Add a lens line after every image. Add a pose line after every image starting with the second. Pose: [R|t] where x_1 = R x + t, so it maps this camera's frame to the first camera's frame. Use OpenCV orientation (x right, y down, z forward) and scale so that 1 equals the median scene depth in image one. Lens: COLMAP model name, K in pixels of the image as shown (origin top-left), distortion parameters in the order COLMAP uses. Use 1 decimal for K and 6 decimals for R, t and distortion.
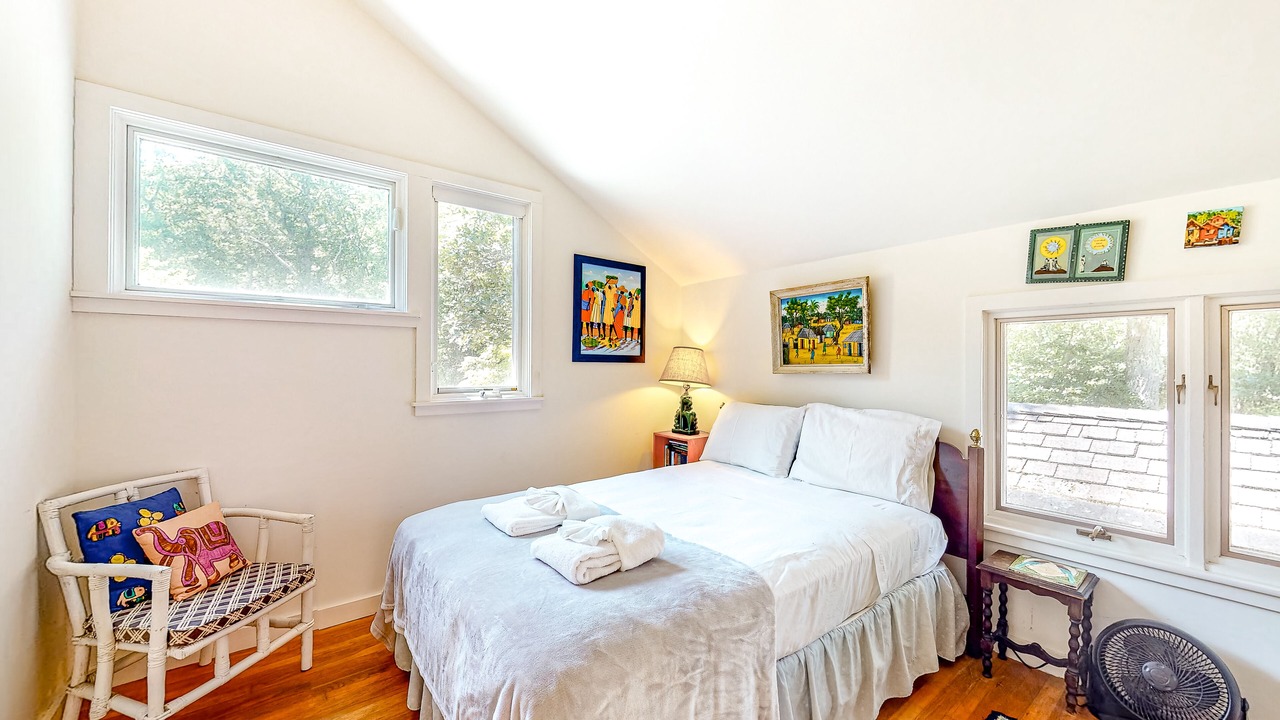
lens RADIAL K [[512.8, 0, 640.0], [0, 512.8, 360.0], [0, 0, 1]] dist [-0.001783, -0.000176]
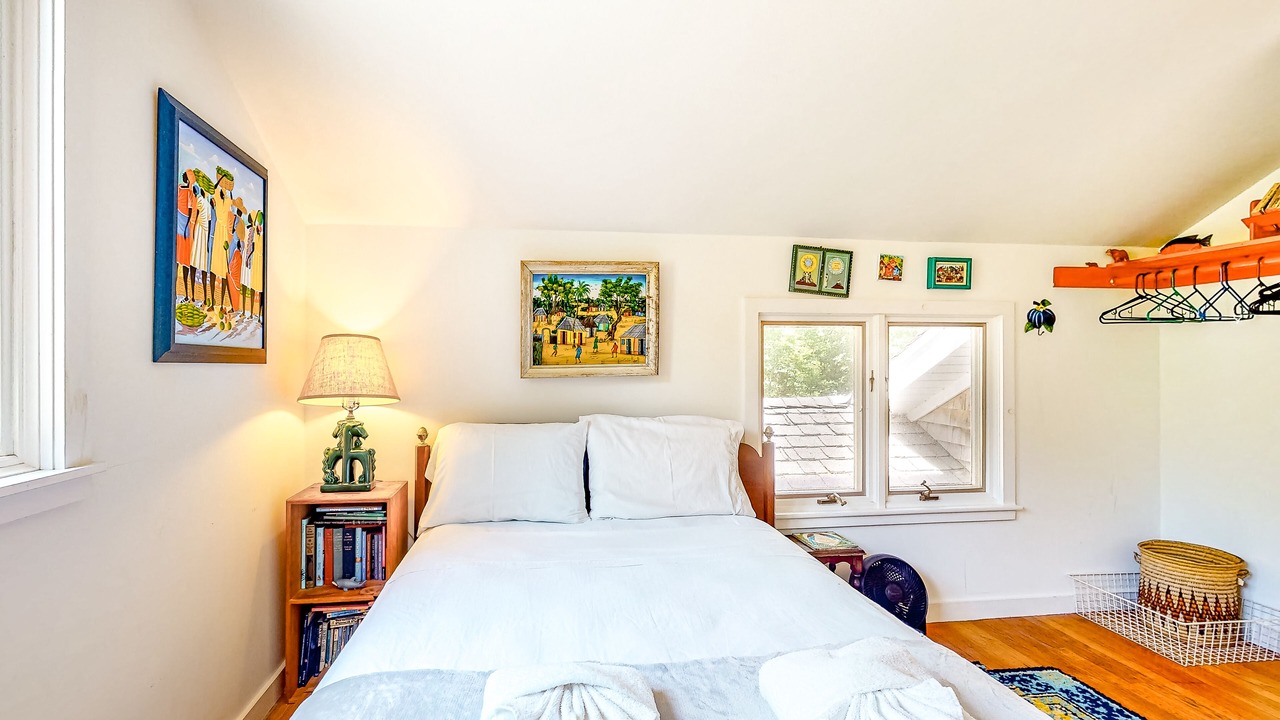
lens RADIAL K [[562.7, 0, 600.8], [0, 562.7, 363.2], [0, 0, 1]] dist [-0.002747, -0.000294]
pose [[0.488594, -0.003576, 0.872504, -0.390328], [-0.003080, 0.999978, 0.005822, 0.001336], [-0.872506, -0.005532, 0.488572, 0.567020]]
